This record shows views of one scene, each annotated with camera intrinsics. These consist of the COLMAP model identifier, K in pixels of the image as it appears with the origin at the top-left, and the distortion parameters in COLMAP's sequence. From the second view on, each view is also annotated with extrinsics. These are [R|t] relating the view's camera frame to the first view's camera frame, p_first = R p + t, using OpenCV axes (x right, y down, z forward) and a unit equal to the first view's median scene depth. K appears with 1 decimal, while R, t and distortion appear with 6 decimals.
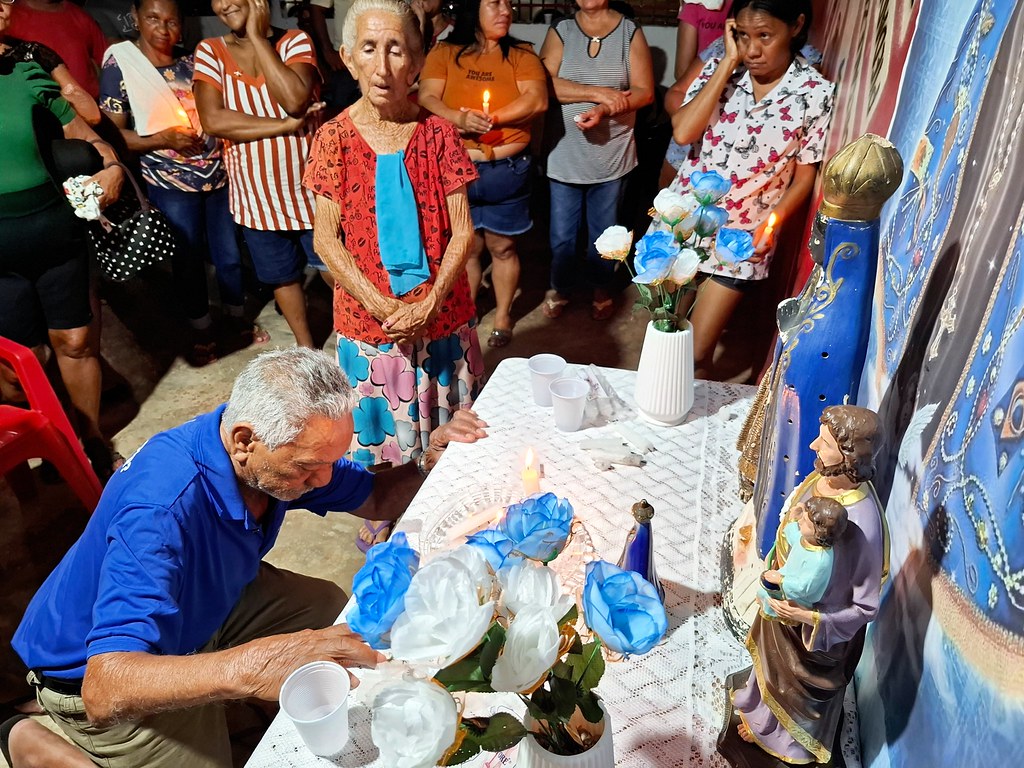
lens RADIAL K [[736.1, 0, 512.0], [0, 736.1, 384.0], [0, 0, 1]] dist [-0.010177, -0.006249]
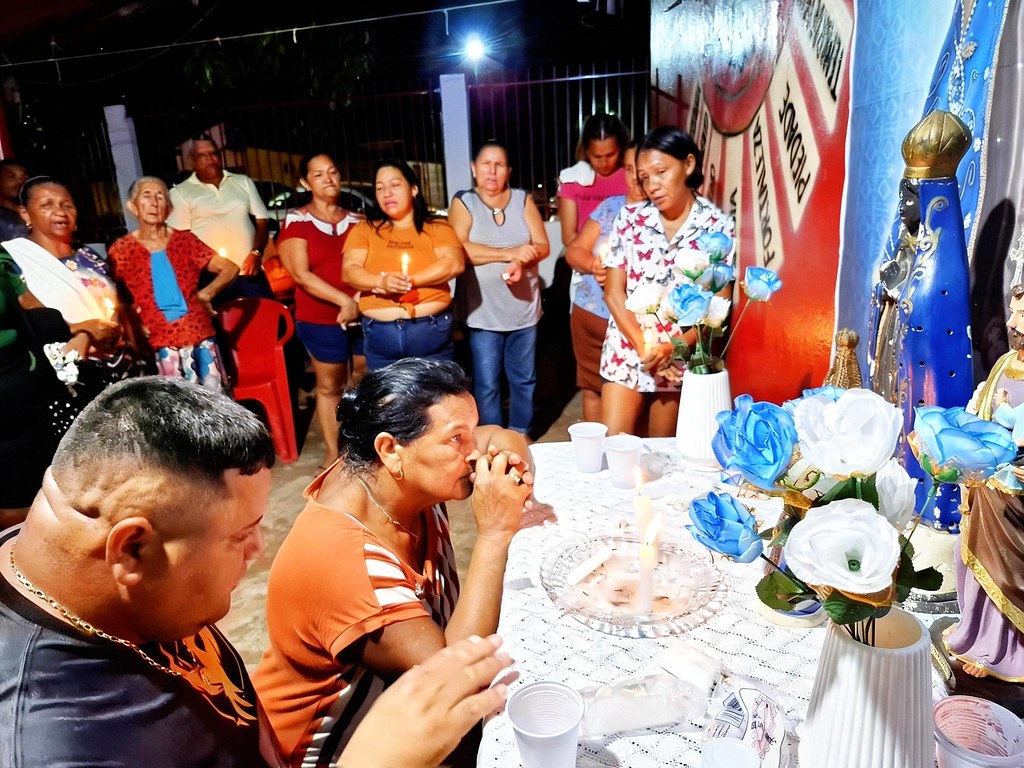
lens RADIAL K [[736.1, 0, 512.0], [0, 736.1, 384.0], [0, 0, 1]] dist [-0.010177, -0.006249]
pose [[0.972884, -0.101841, 0.207665, -0.123810], [0.154548, 0.954223, -0.256074, 0.073727], [-0.172080, 0.281224, 0.944088, 0.021272]]
